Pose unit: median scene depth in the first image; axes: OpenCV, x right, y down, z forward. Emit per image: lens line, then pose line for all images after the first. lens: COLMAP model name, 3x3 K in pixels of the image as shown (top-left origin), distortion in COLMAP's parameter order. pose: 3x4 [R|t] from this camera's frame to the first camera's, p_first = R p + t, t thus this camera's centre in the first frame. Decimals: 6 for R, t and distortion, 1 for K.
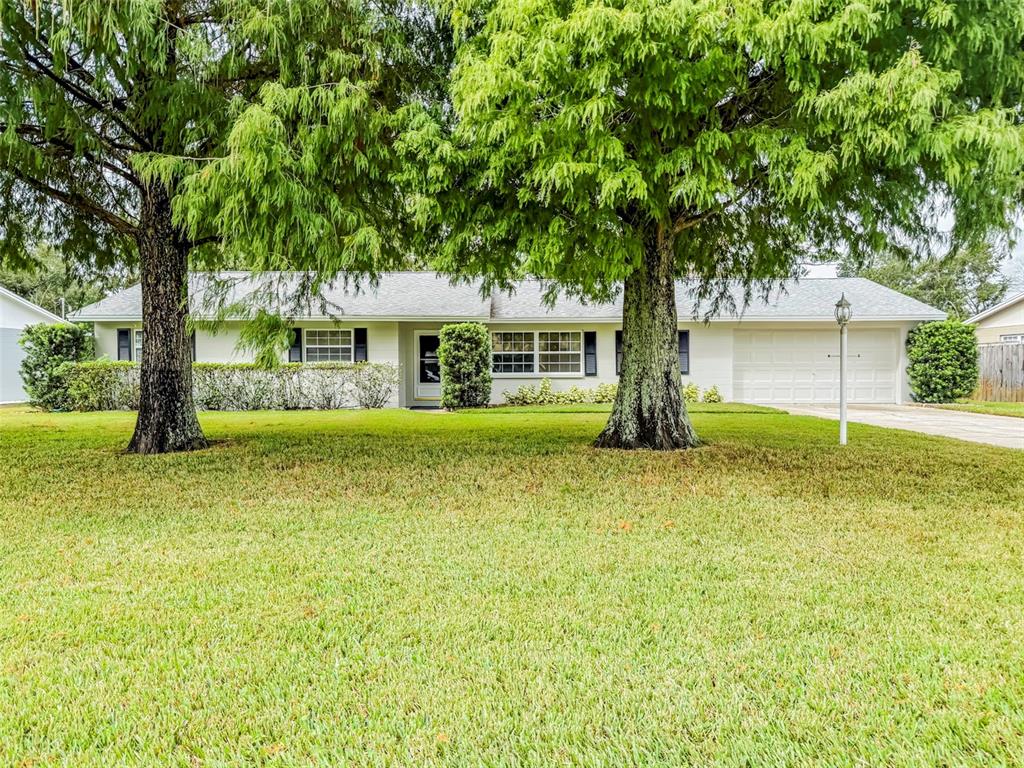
lens RADIAL K [[824.9, 0, 507.2], [0, 824.9, 380.9], [0, 0, 1]] dist [-0.022377, 0.006201]
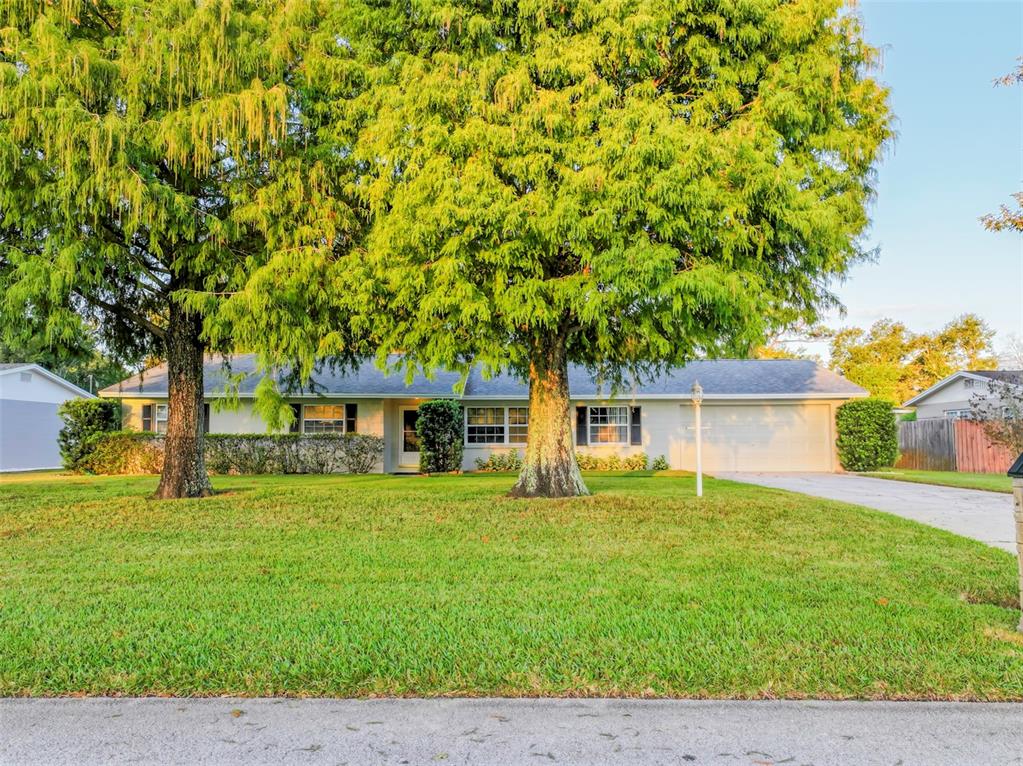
lens RADIAL K [[824.1, 0, 510.7], [0, 824.1, 385.5], [0, 0, 1]] dist [-0.022377, 0.006201]
pose [[0.999953, 0.002377, -0.009408, 0.098967], [-0.003145, 0.996590, -0.082449, 0.009022], [0.009179, 0.082475, 0.996551, -0.258977]]
